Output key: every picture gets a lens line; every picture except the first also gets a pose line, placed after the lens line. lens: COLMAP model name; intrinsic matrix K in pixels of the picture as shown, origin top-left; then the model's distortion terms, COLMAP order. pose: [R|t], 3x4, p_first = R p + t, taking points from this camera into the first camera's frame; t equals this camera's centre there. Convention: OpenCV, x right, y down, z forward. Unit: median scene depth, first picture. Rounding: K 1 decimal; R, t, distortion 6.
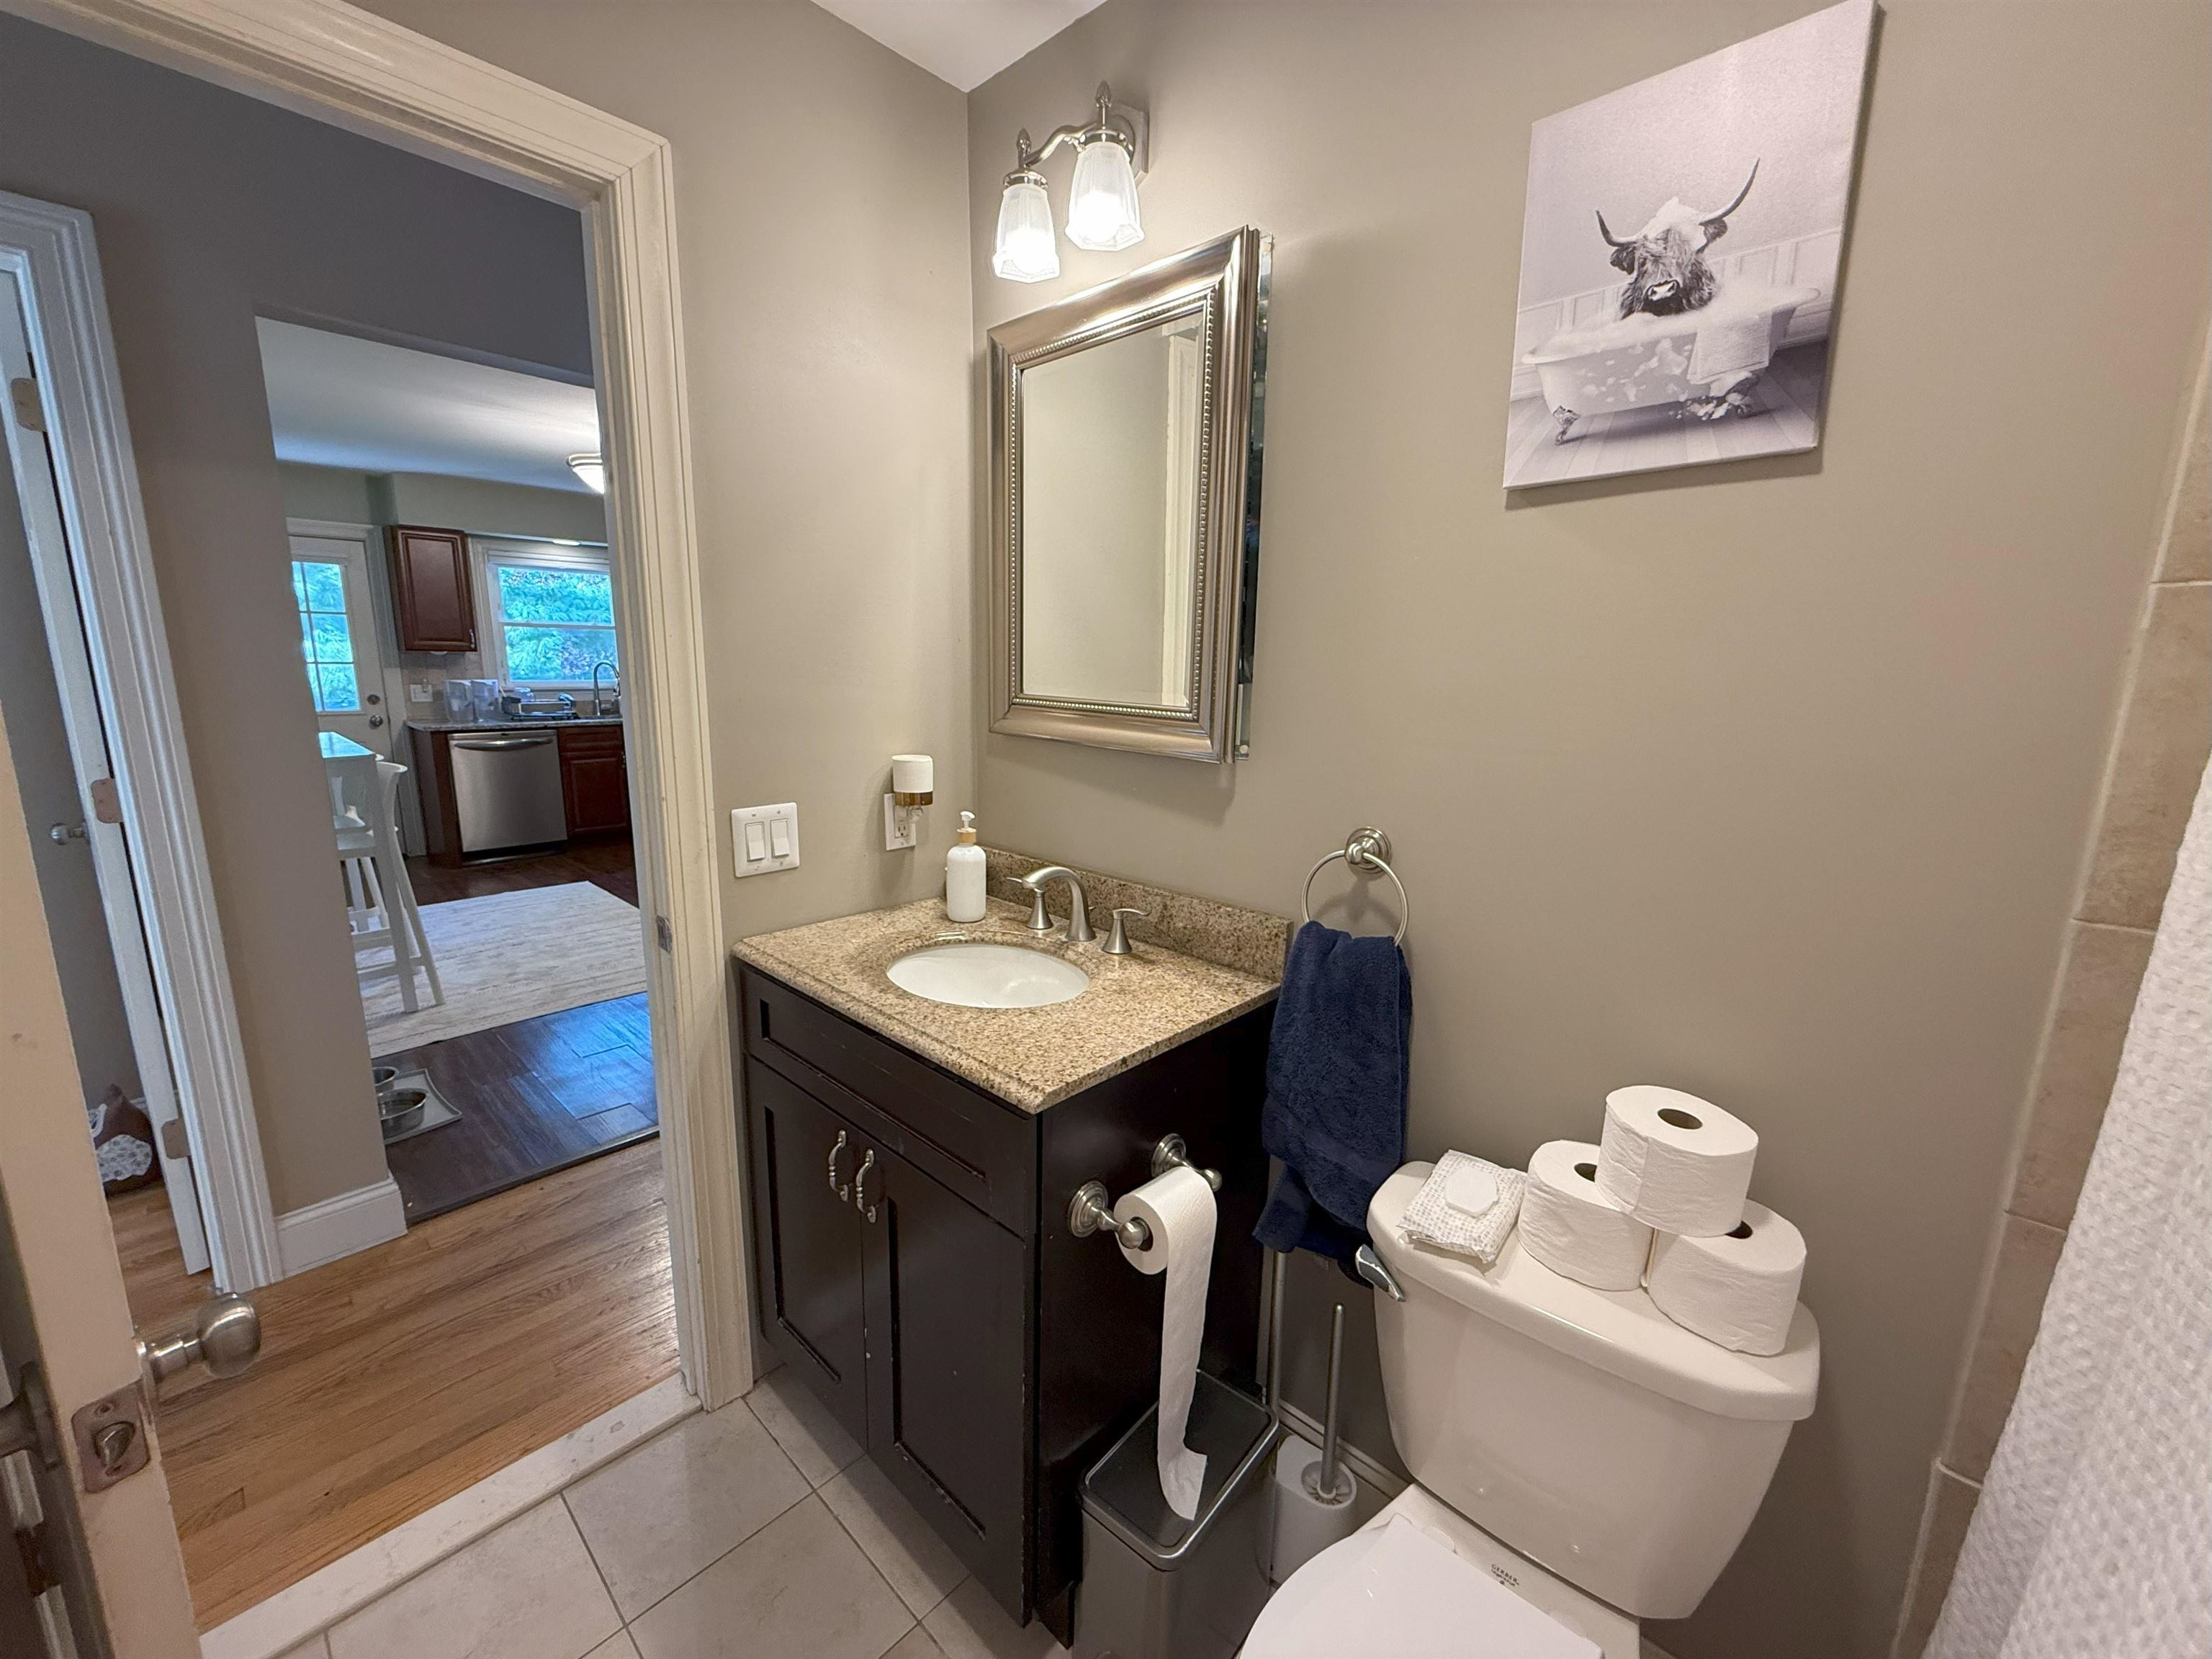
lens RADIAL K [[883.9, 0, 1097.5], [0, 883.9, 830.2], [0, 0, 1]] dist [-0.002061, -0.000165]
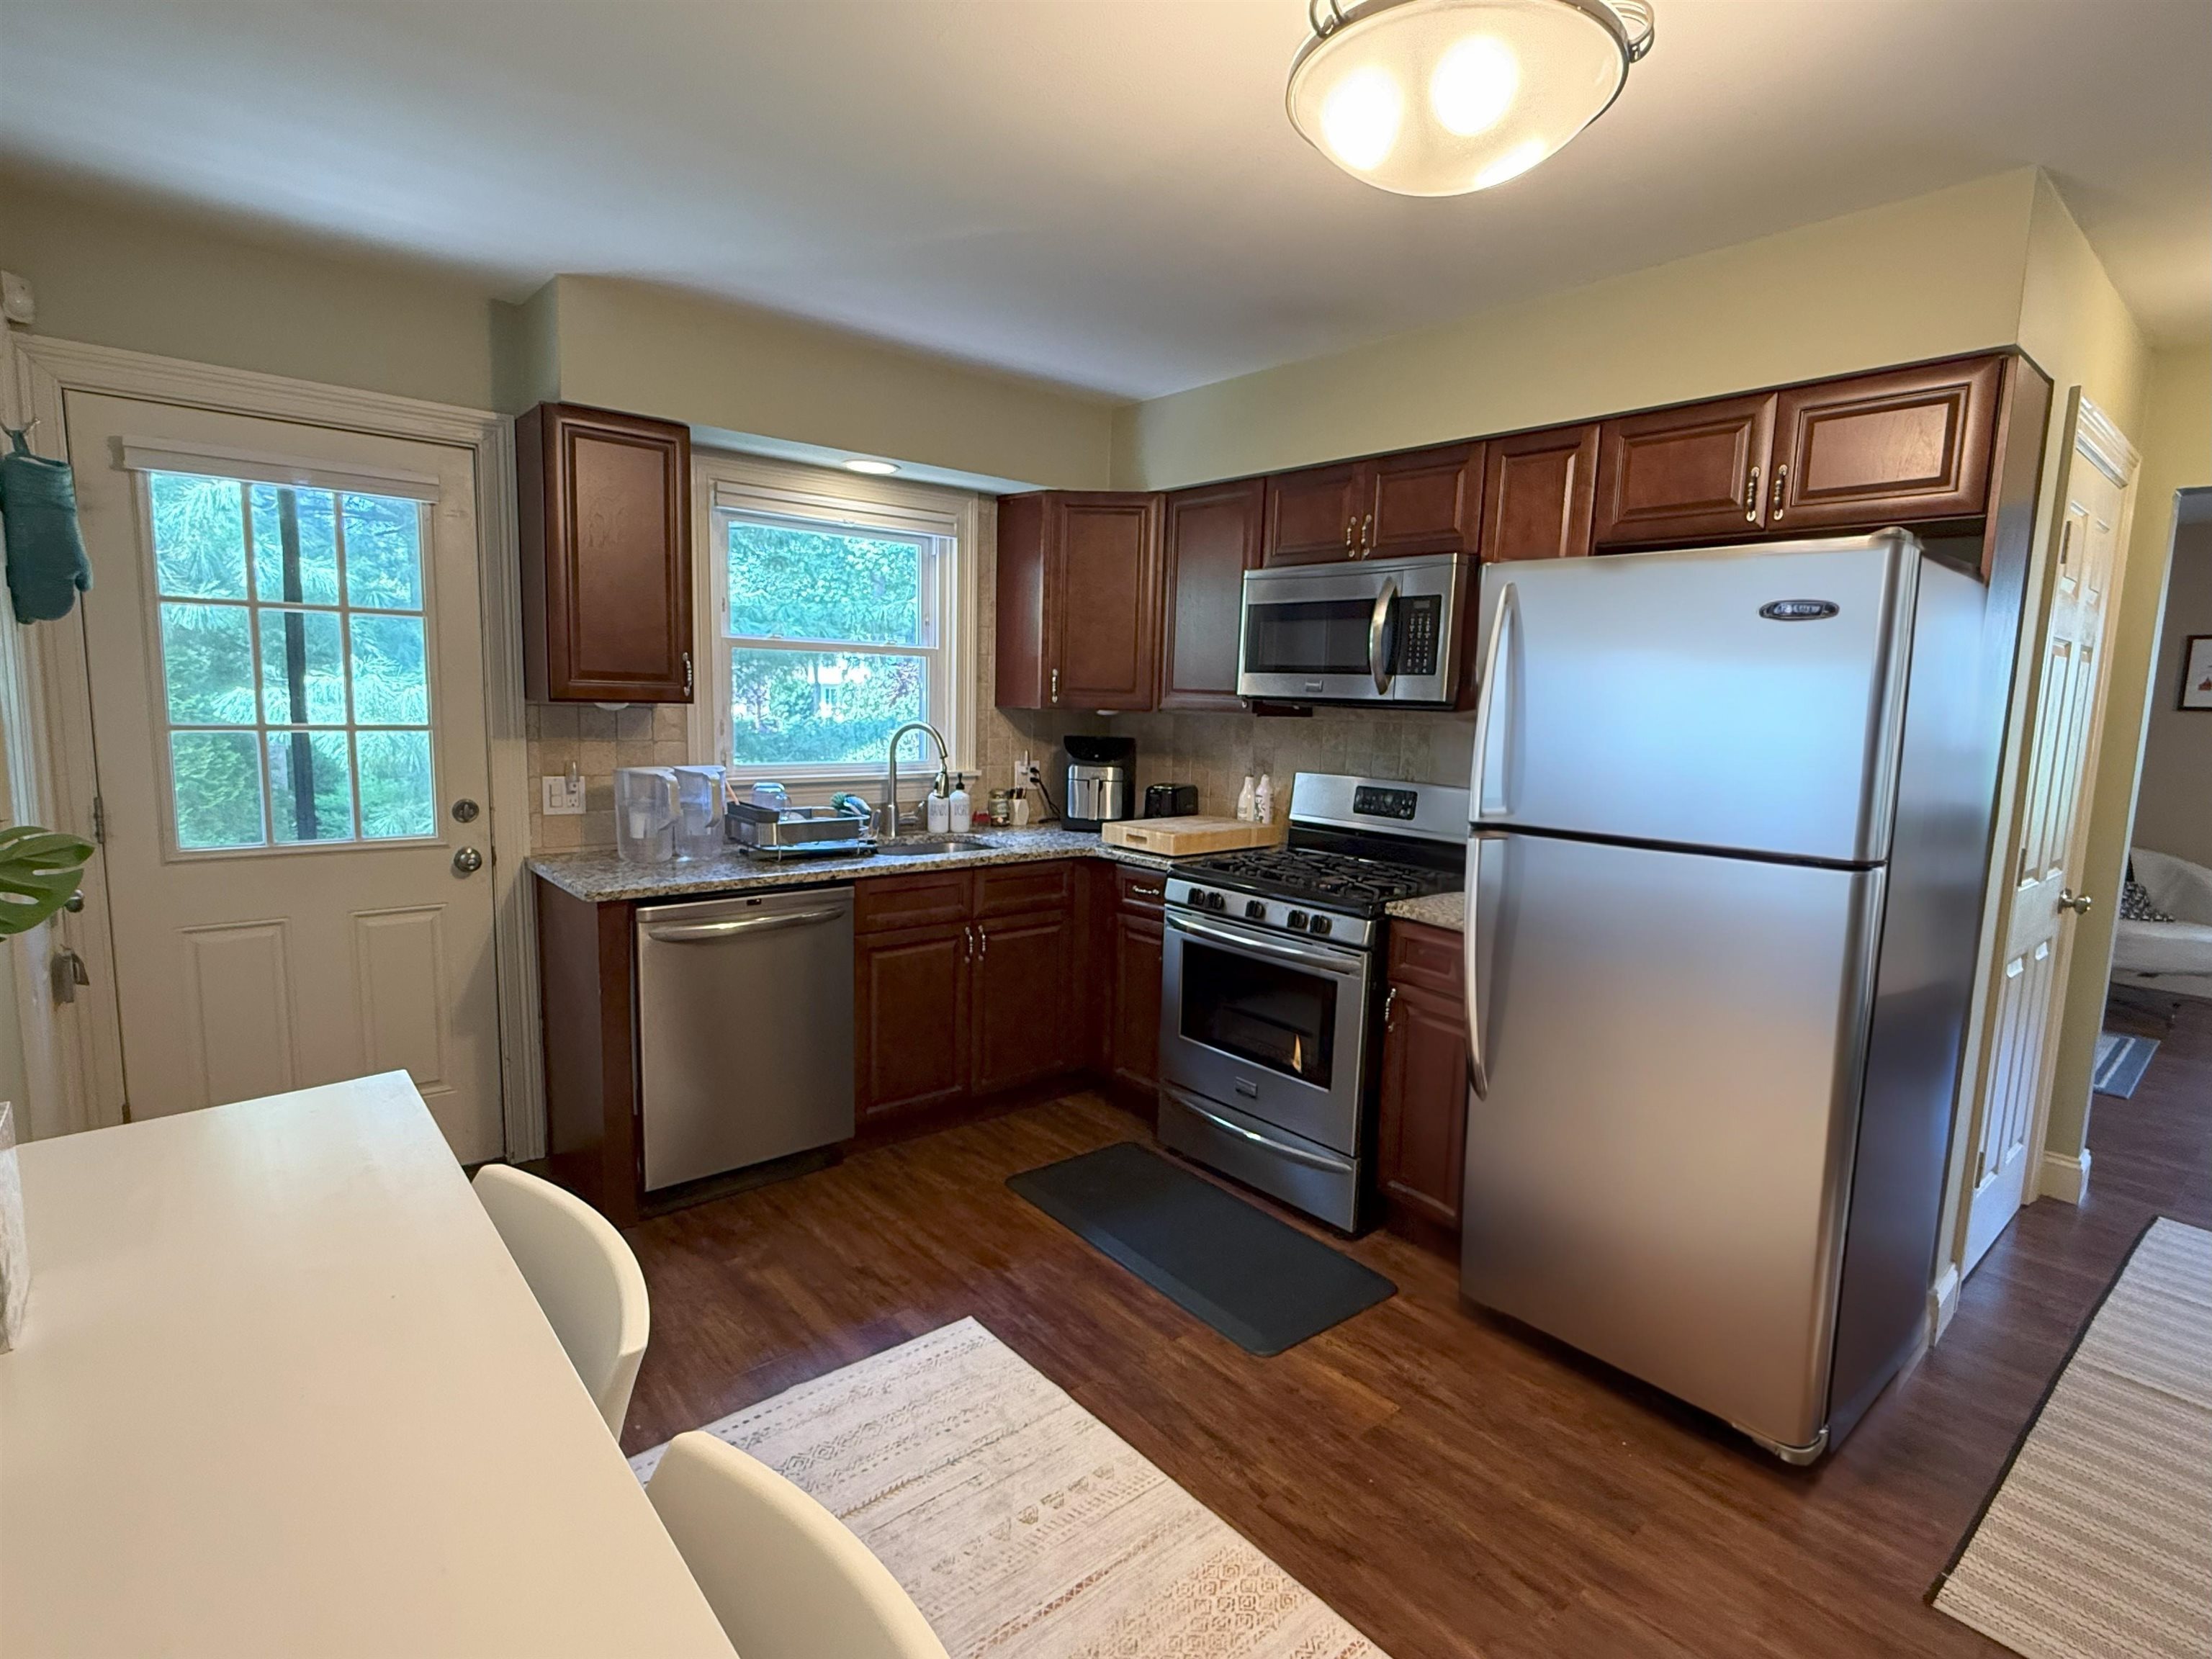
lens RADIAL K [[1085.2, 0, 1107.4], [0, 1085.2, 830.2], [0, 0, 1]] dist [0.000056, -0.000563]
pose [[0.993606, 0.027690, -0.109457, -0.411826], [-0.035036, 0.997219, -0.065771, -0.105156], [0.107332, 0.069185, 0.991813, 0.464908]]
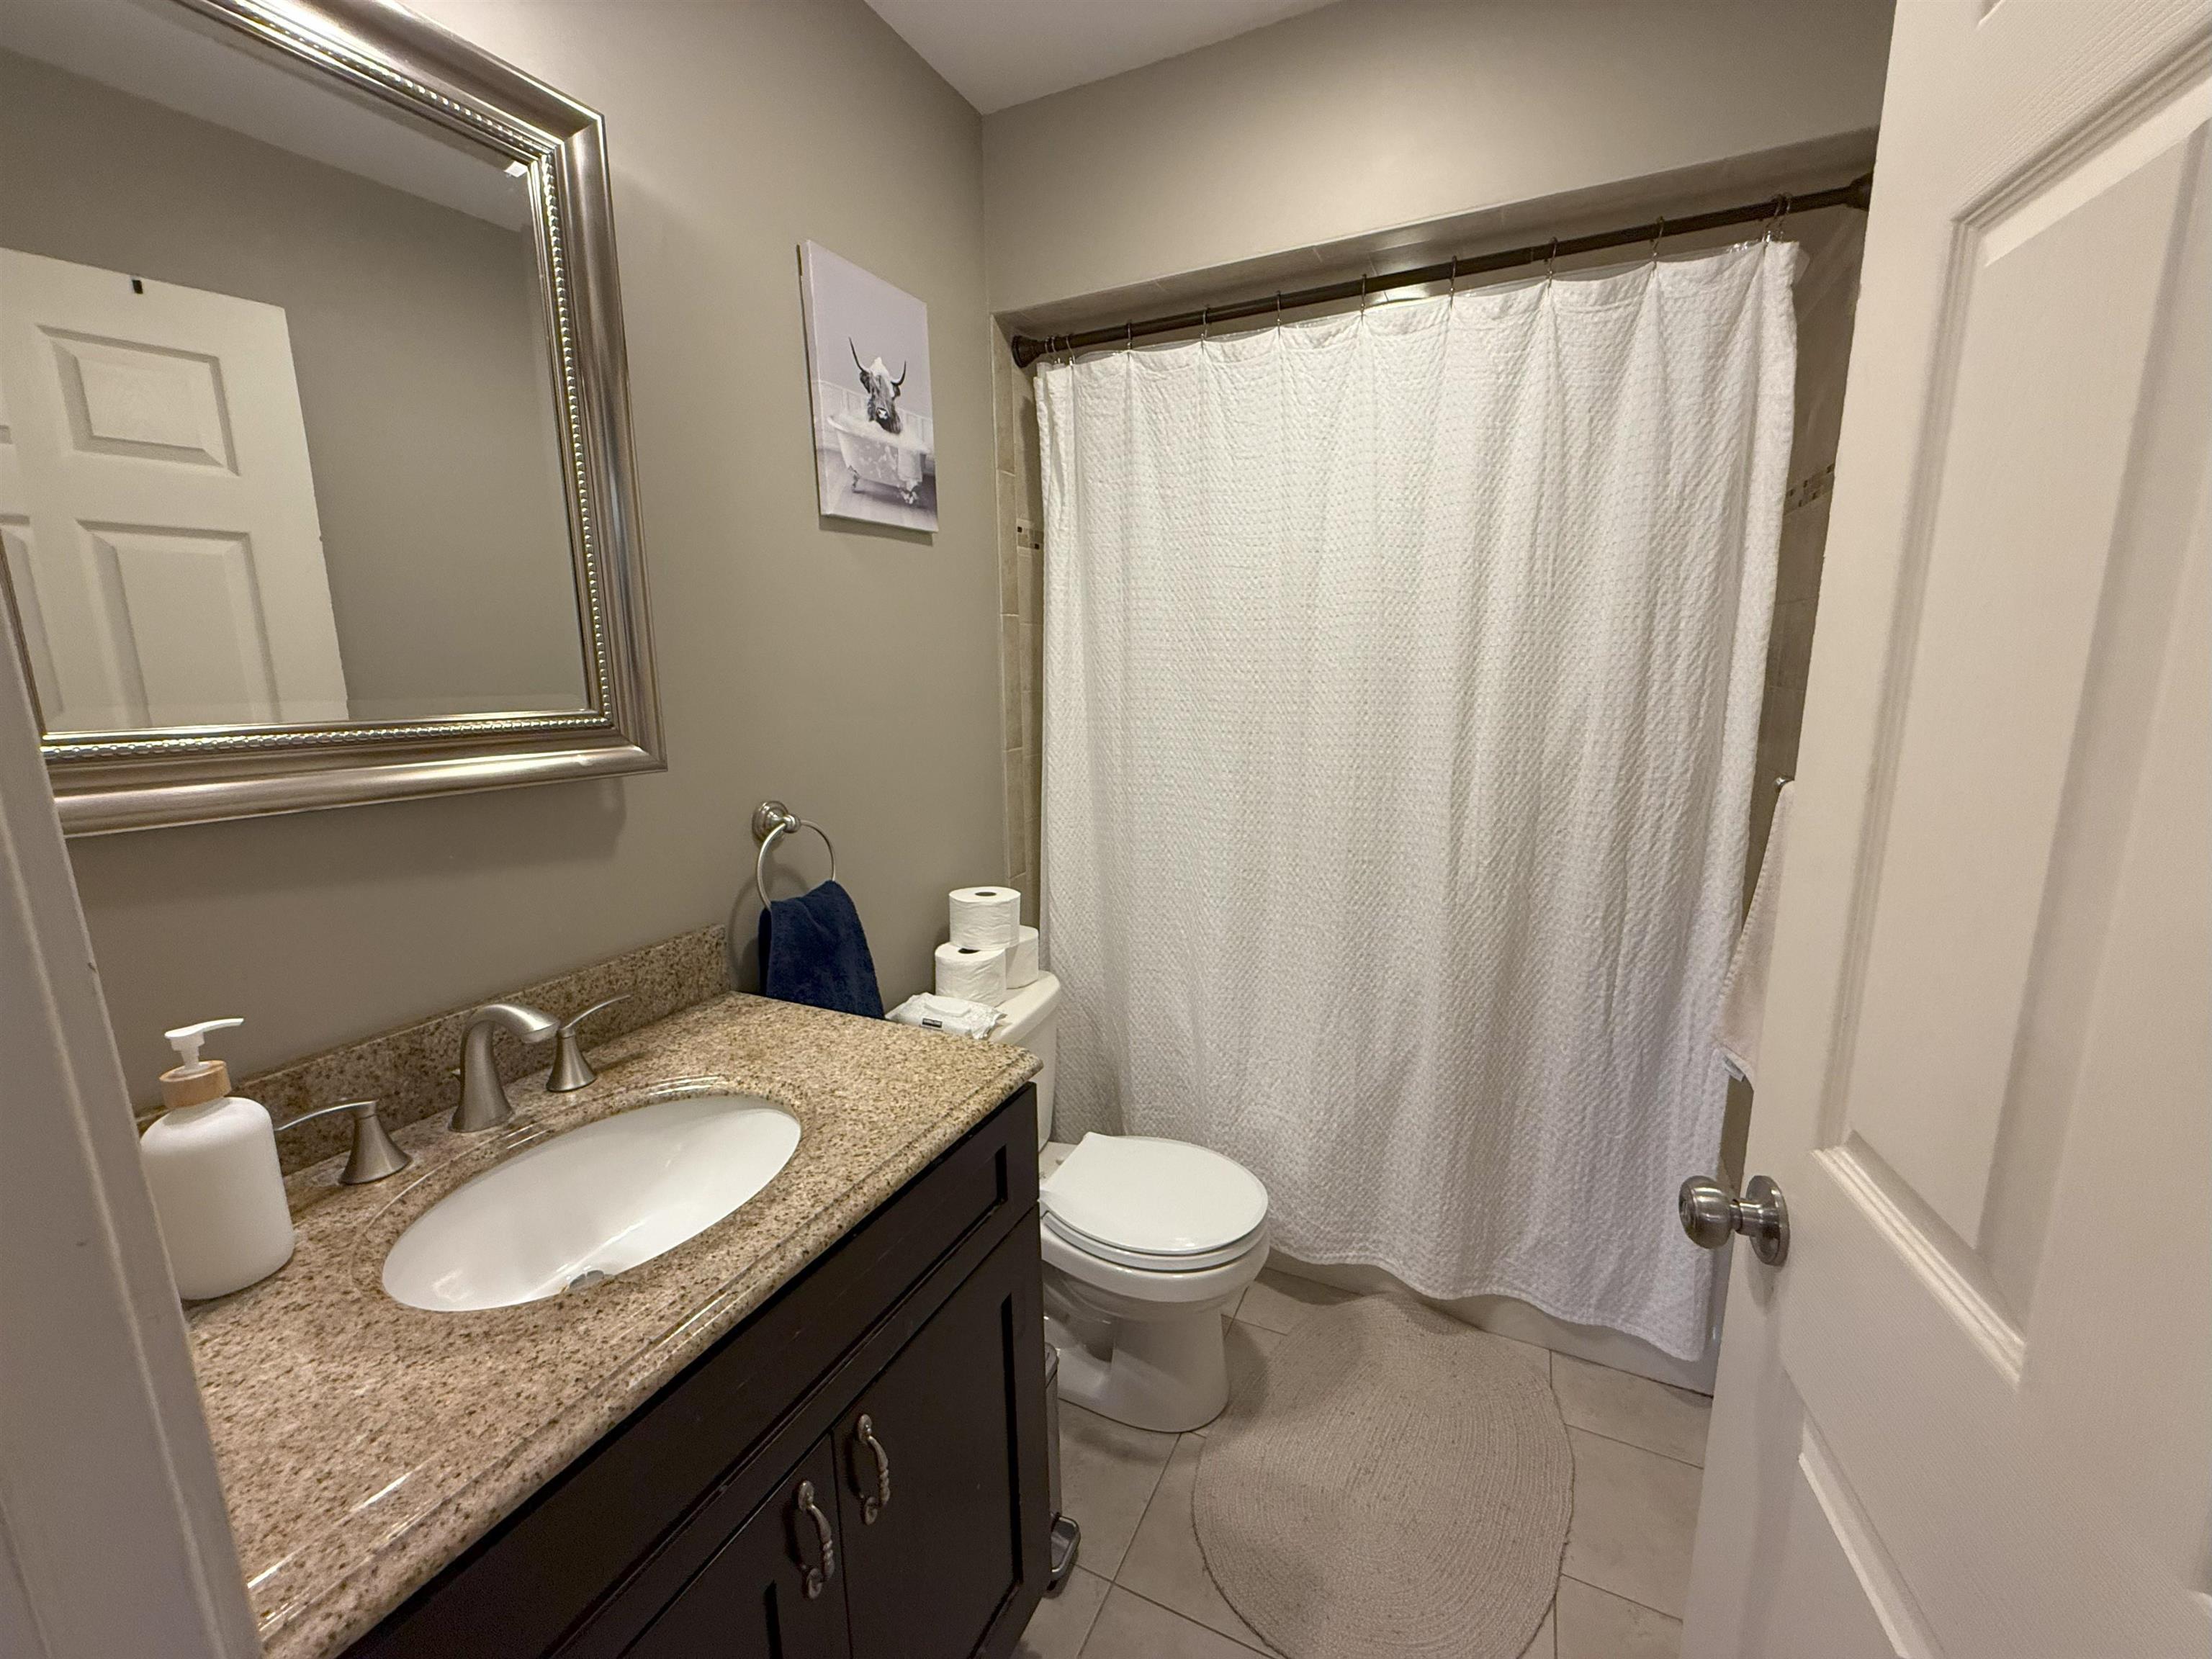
lens RADIAL K [[883.9, 0, 1110.8], [0, 883.9, 828.0], [0, 0, 1]] dist [-0.002061, -0.000165]
pose [[-0.310408, -0.192555, 0.930897, -1.166287], [0.186814, 0.947817, 0.258348, -0.242396], [-0.932066, 0.254097, -0.258238, 1.259854]]
